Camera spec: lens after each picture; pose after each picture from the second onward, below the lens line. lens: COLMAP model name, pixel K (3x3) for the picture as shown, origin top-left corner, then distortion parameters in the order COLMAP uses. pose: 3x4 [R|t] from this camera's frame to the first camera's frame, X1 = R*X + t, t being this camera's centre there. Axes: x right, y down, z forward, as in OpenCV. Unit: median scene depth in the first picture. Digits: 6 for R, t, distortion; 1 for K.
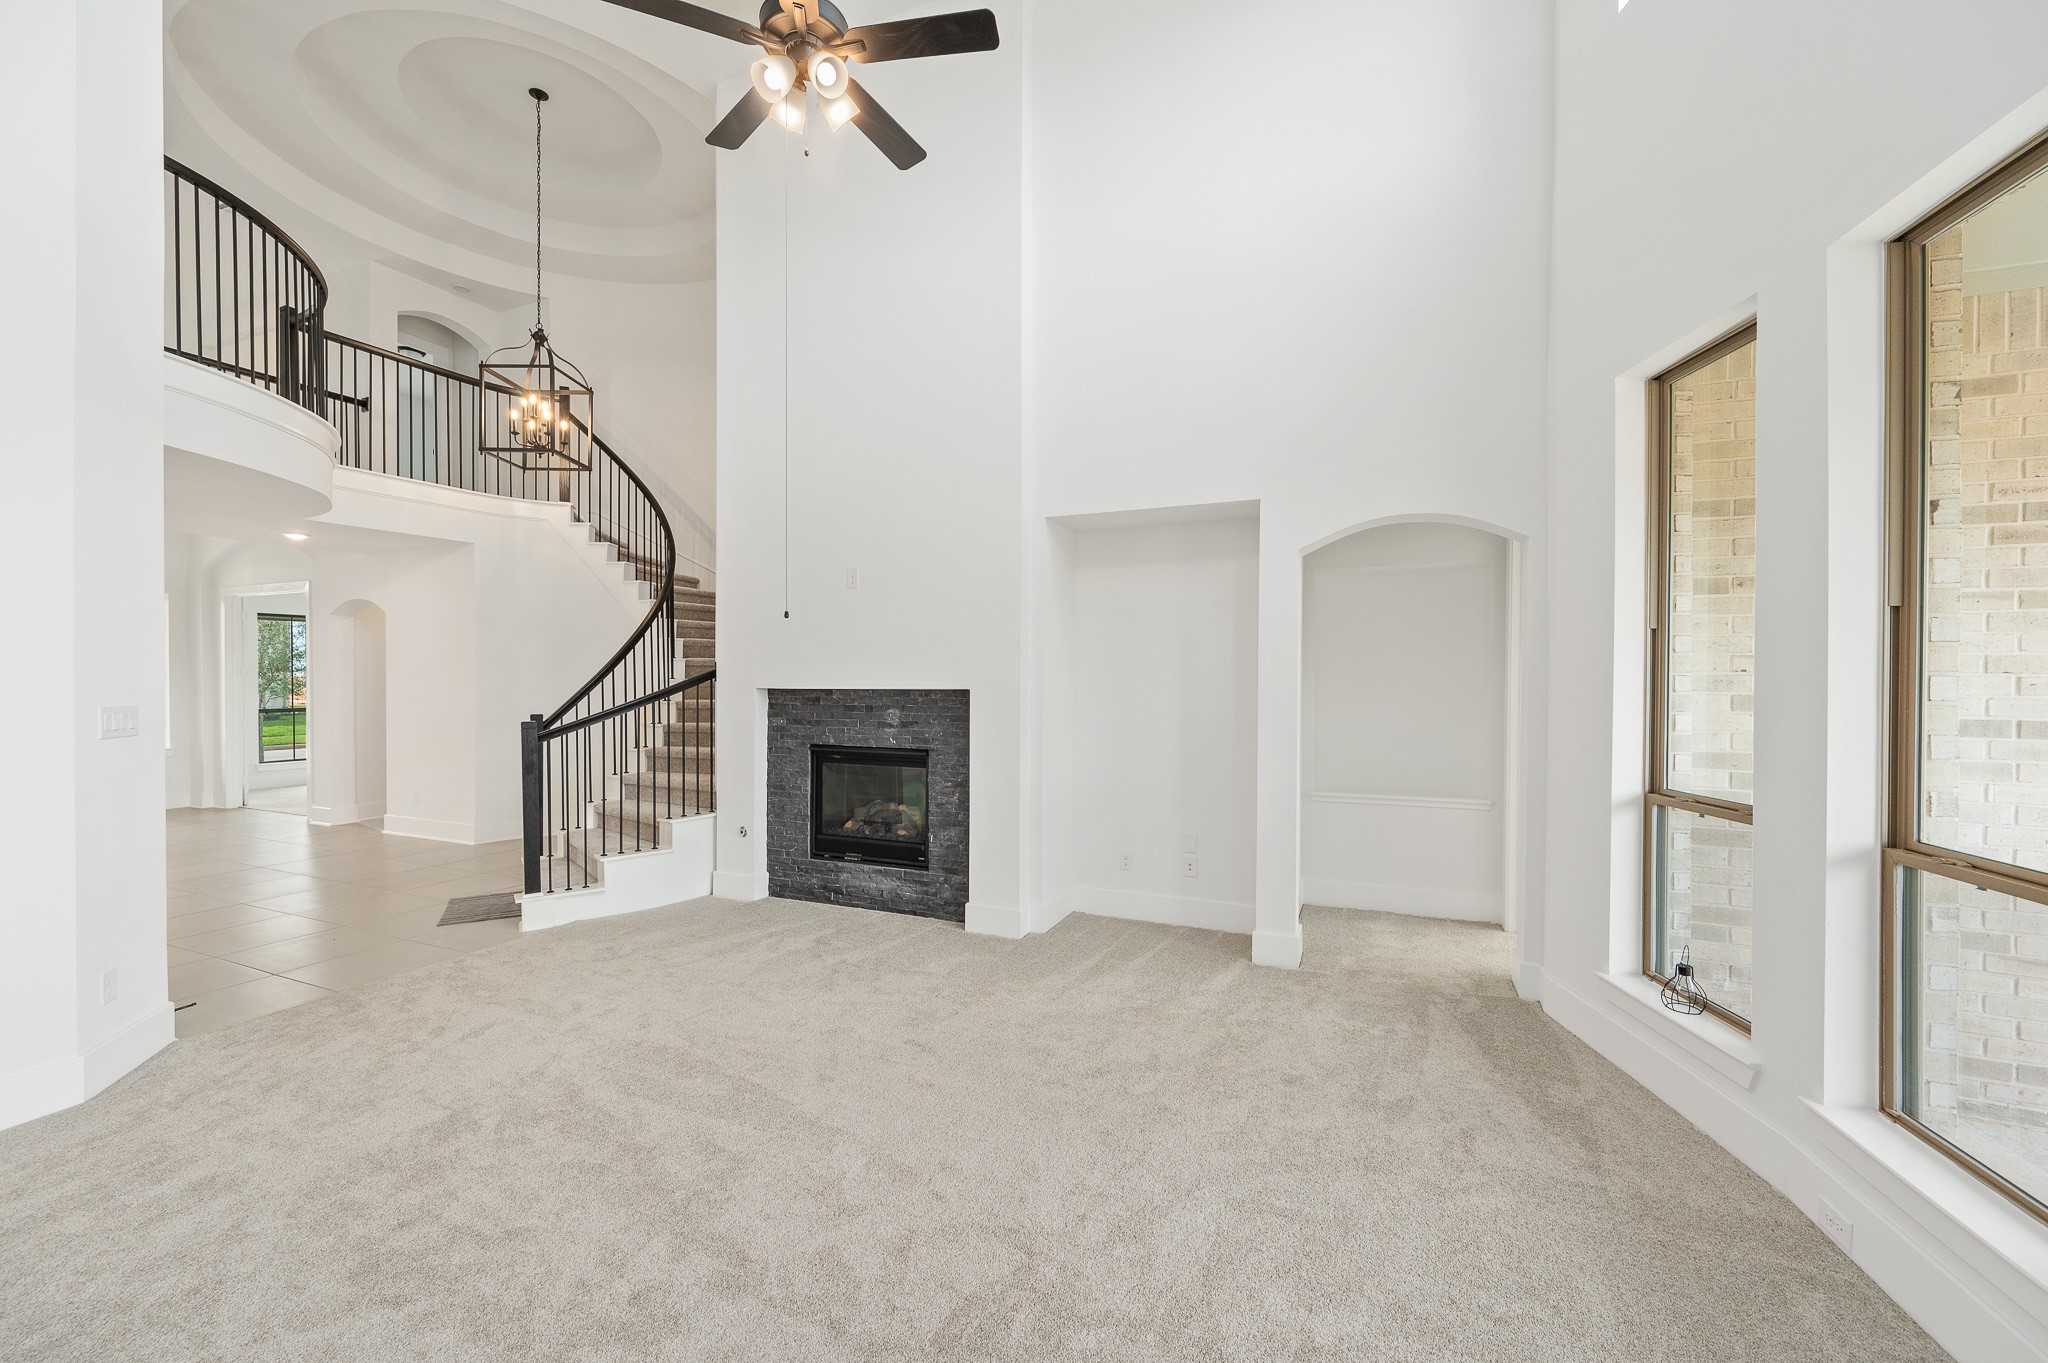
lens RADIAL K [[807.6, 0, 1031.9], [0, 807.6, 681.6], [0, 0, 1]] dist [0.004424, -0.000602]
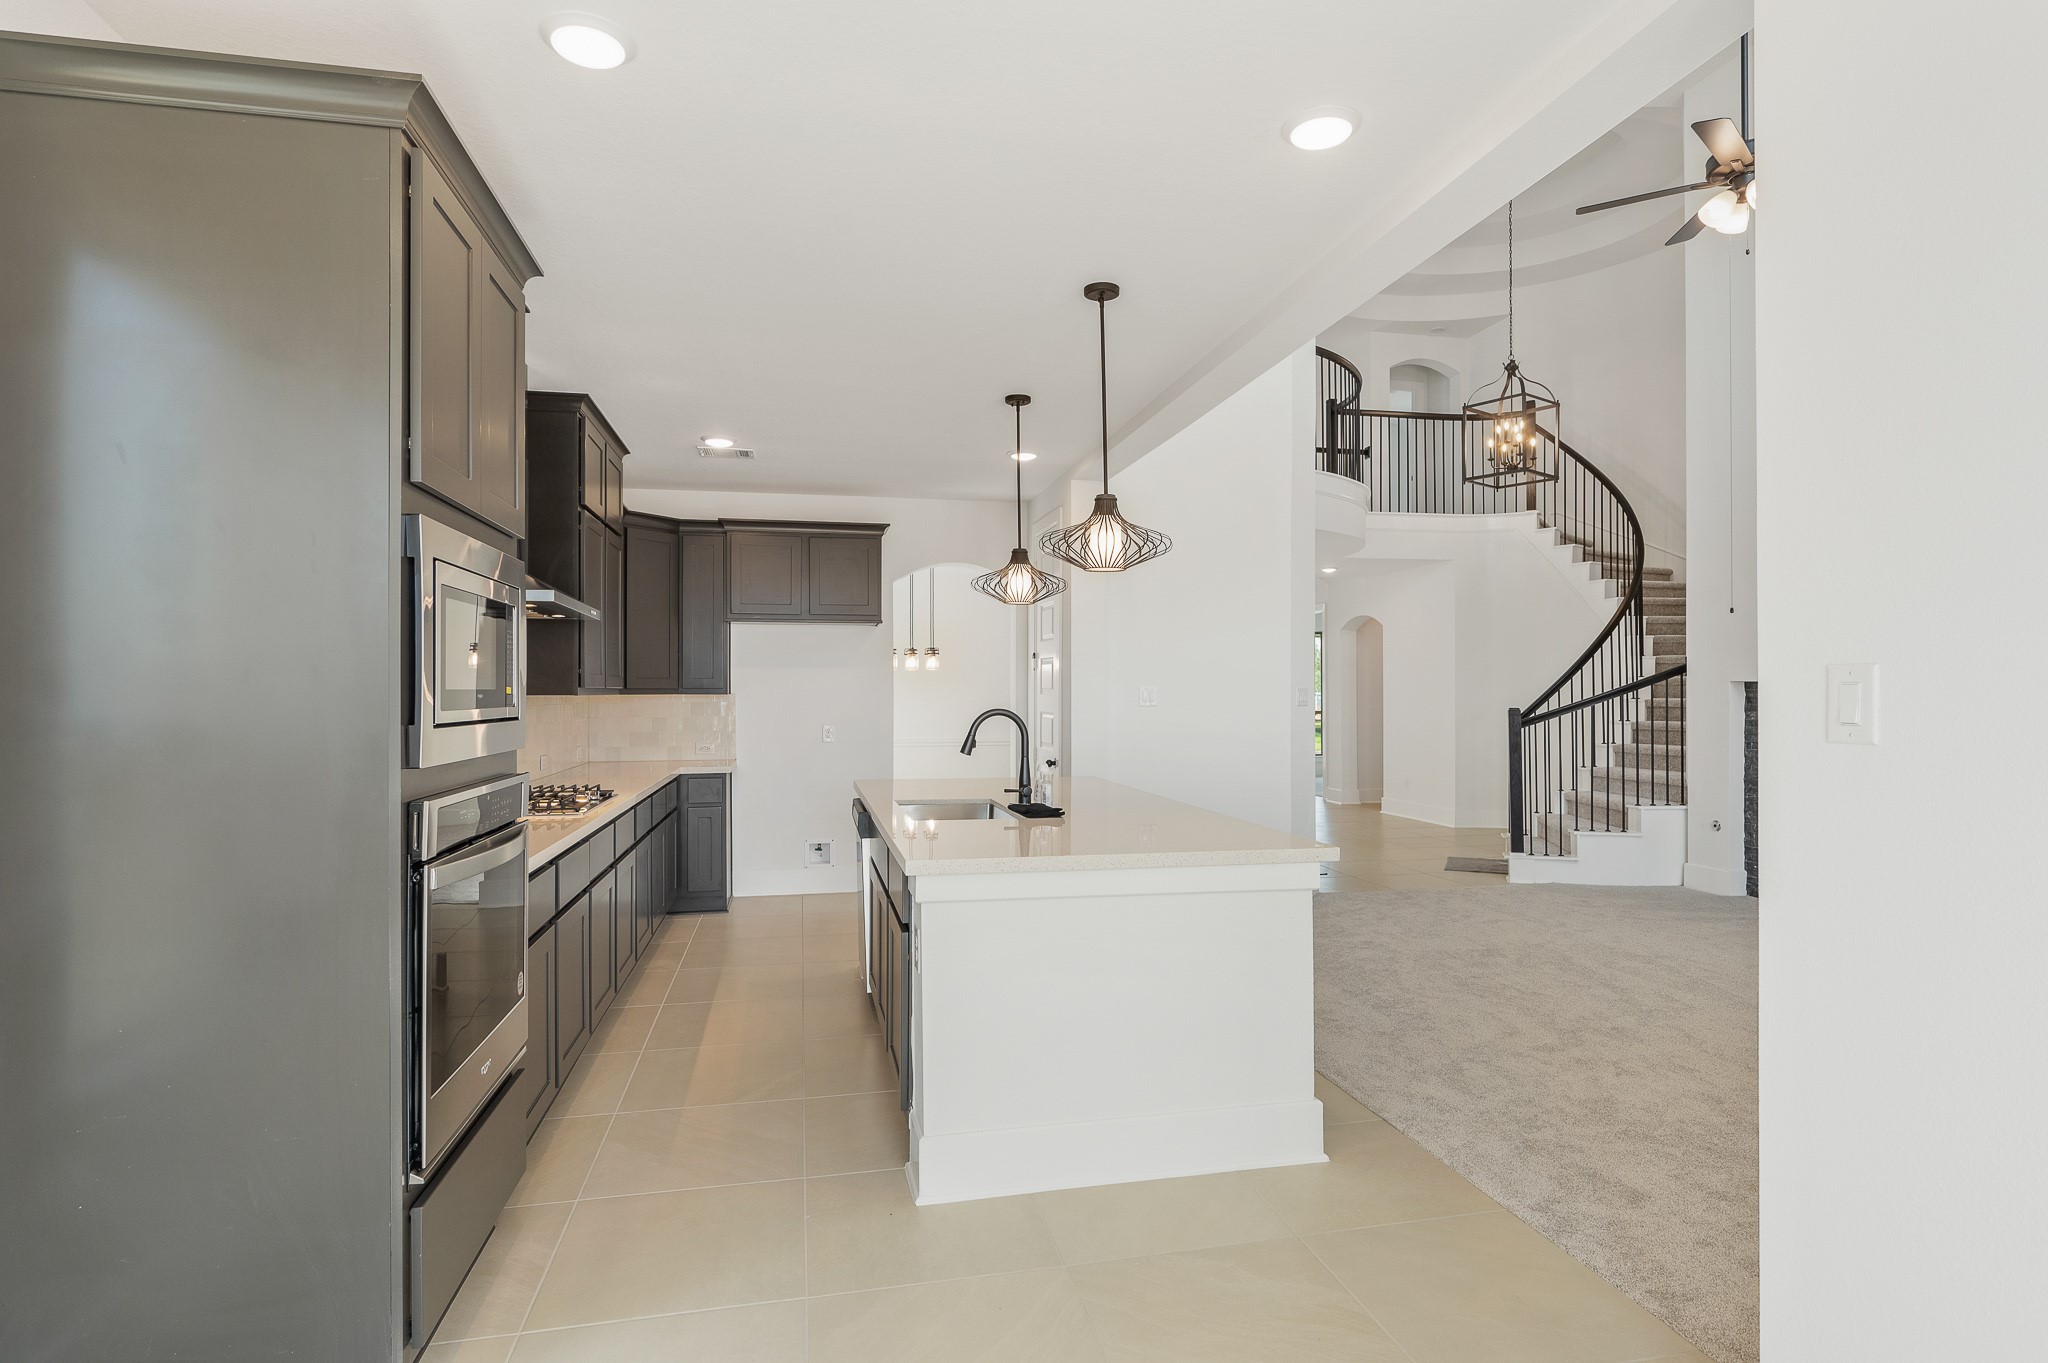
lens RADIAL K [[1053.8, 0, 1030.4], [0, 1053.8, 682.3], [0, 0, 1]] dist [0.016566, 0.000092]
pose [[0.585468, -0.010487, -0.810628, 0.177041], [-0.002248, 0.999891, -0.014559, 0.024823], [0.810692, 0.010346, 0.585381, -0.382500]]
